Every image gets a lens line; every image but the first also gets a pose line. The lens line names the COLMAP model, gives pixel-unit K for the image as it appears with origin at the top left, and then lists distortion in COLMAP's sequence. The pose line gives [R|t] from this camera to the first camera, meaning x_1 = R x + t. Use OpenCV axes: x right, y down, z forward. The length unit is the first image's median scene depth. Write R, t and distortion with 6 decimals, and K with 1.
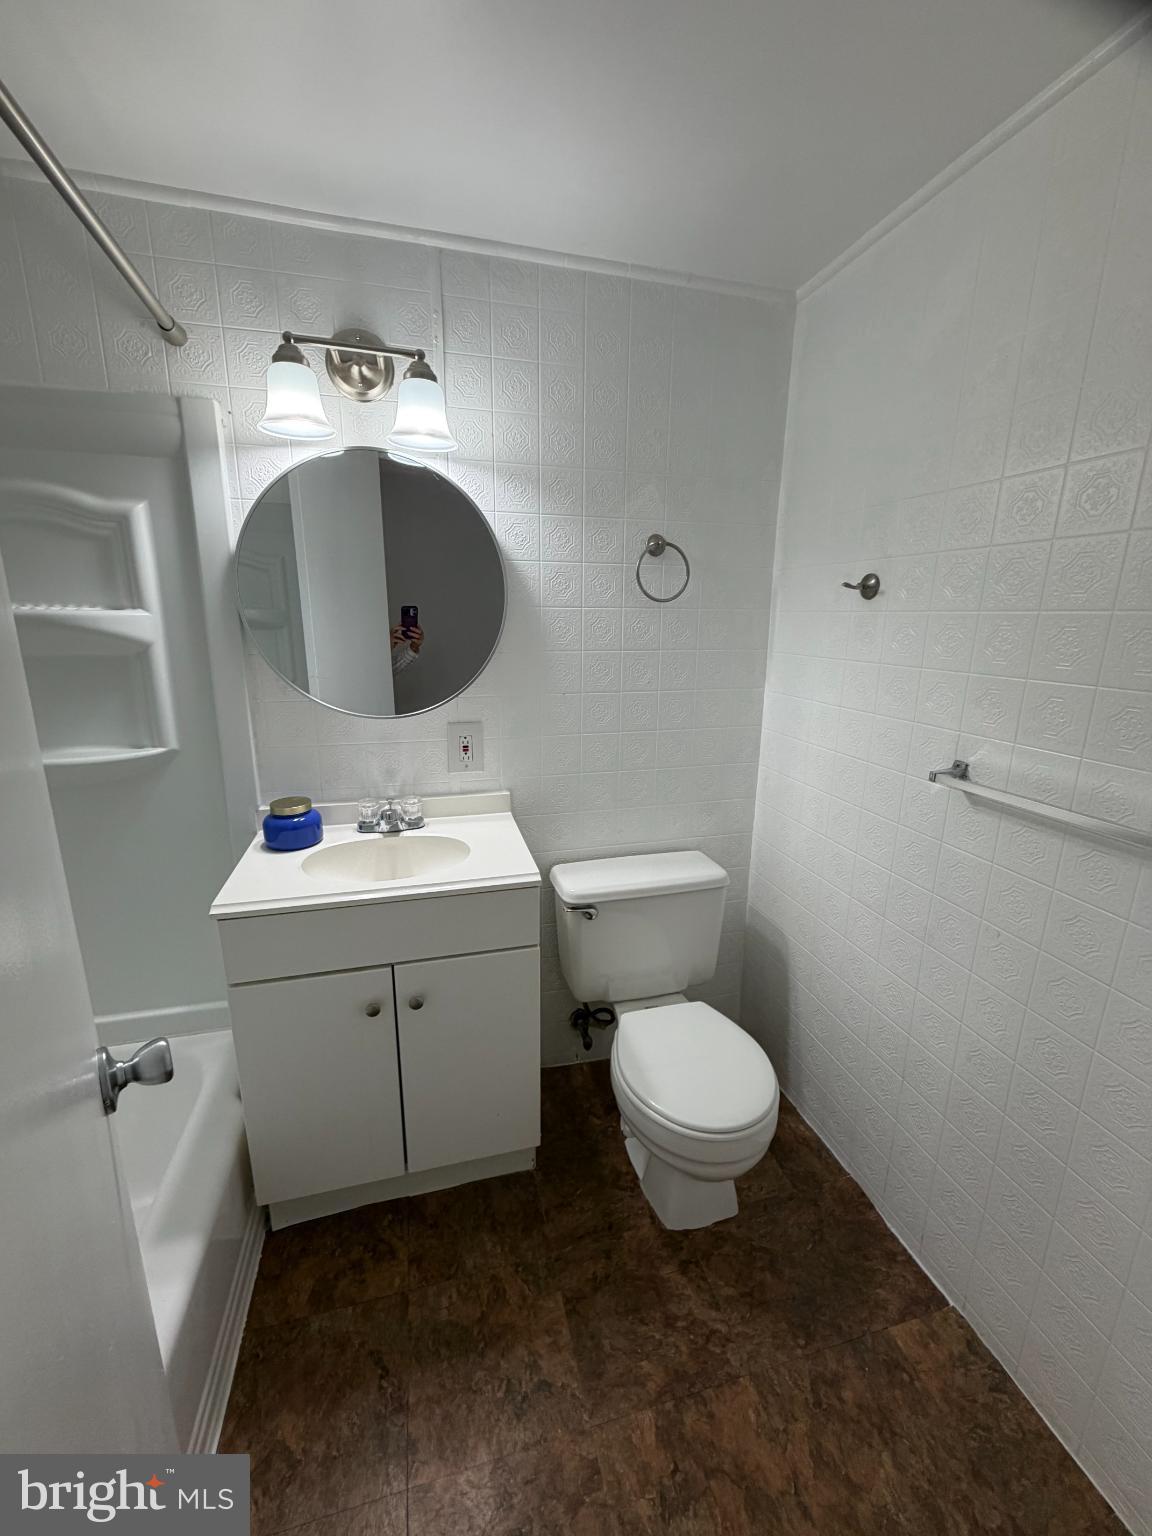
lens RADIAL K [[612.4, 0, 576.9], [0, 612.4, 762.7], [0, 0, 1]] dist [-0.000360, 0.000199]
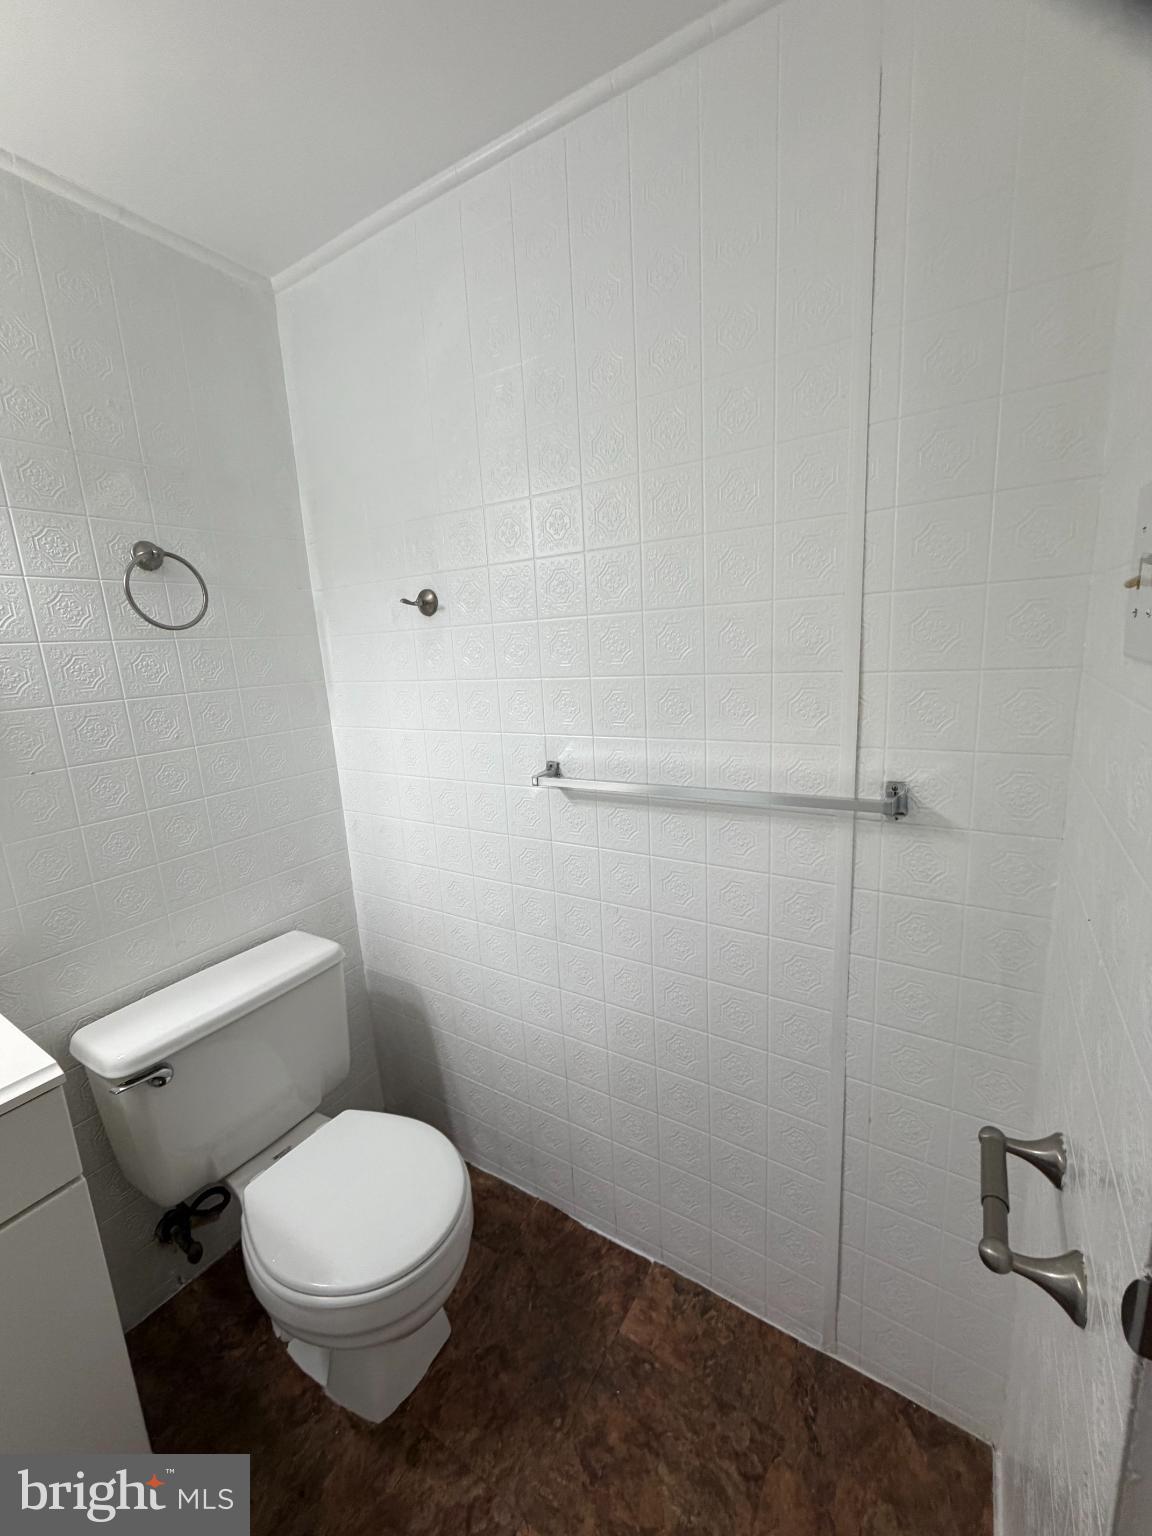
lens RADIAL K [[612.4, 0, 576.9], [0, 612.4, 762.7], [0, 0, 1]] dist [-0.000360, 0.000199]
pose [[0.735687, -0.179664, 0.653058, -0.022893], [0.219712, 0.975343, 0.020817, -0.010826], [-0.640696, 0.128170, 0.757022, 0.154720]]
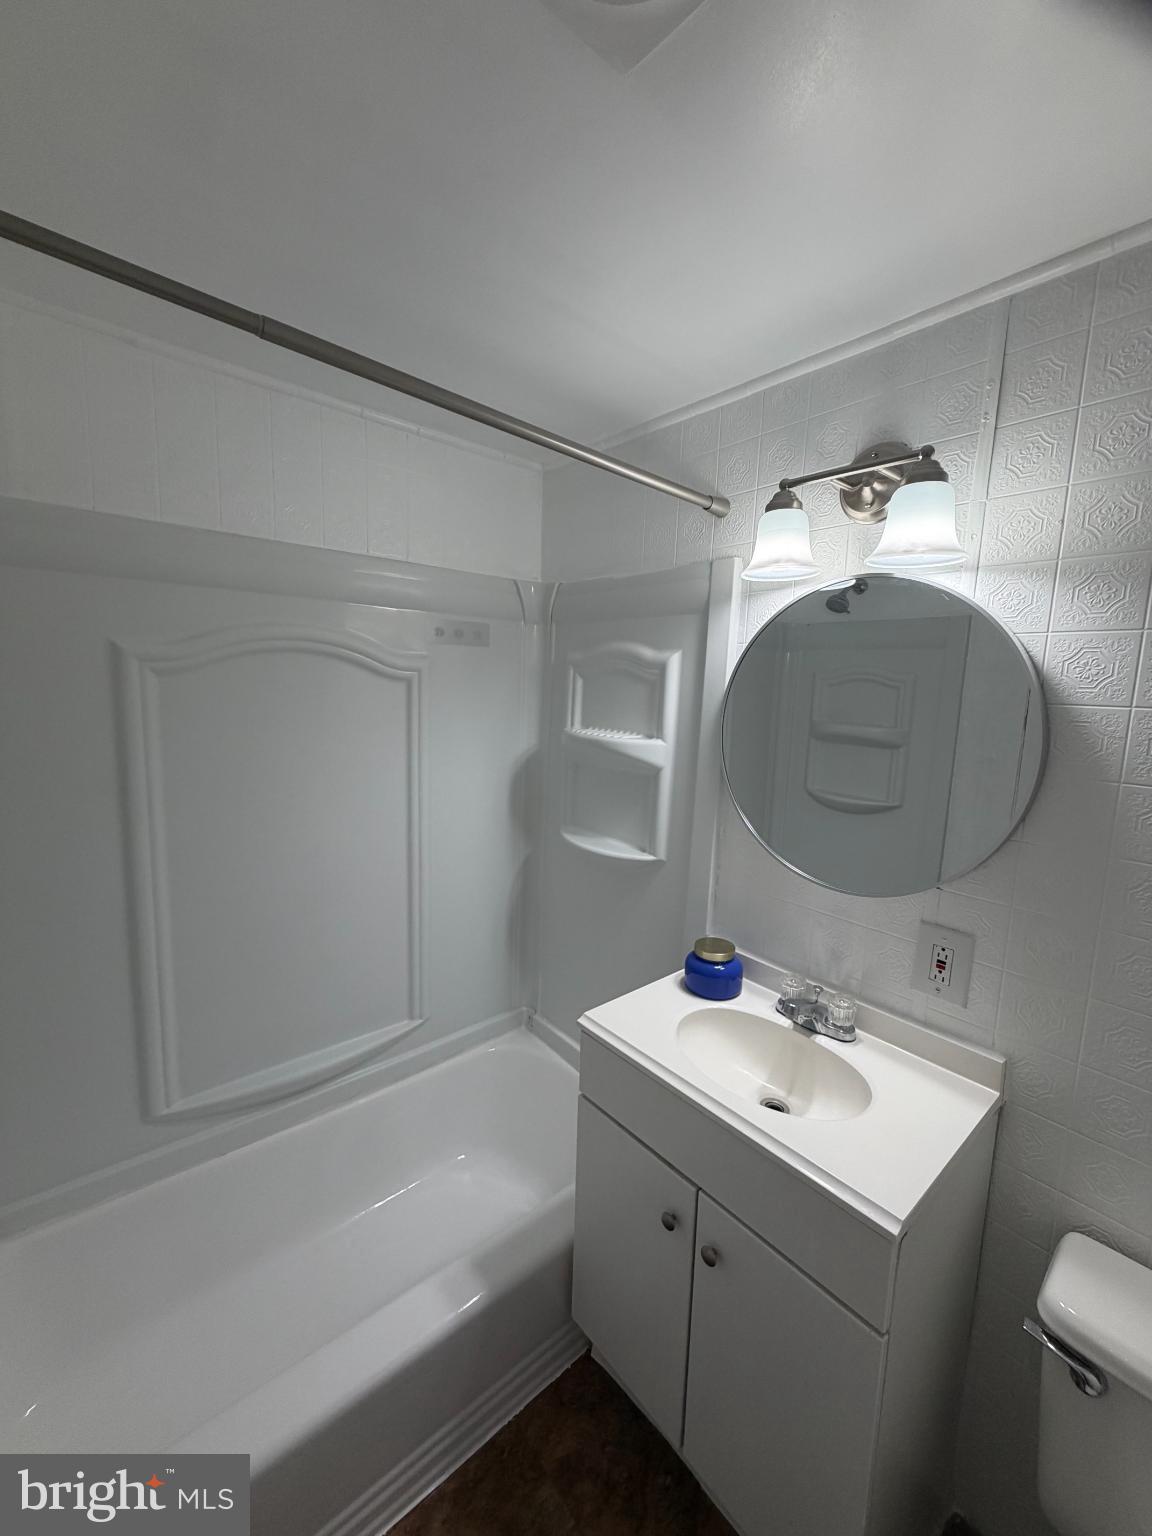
lens RADIAL K [[612.4, 0, 576.9], [0, 612.4, 762.7], [0, 0, 1]] dist [-0.000360, 0.000199]
pose [[0.430405, 0.119970, -0.894628, 0.266504], [-0.243639, 0.969781, 0.012834, -0.175432], [0.869133, 0.212442, 0.446628, 0.328798]]
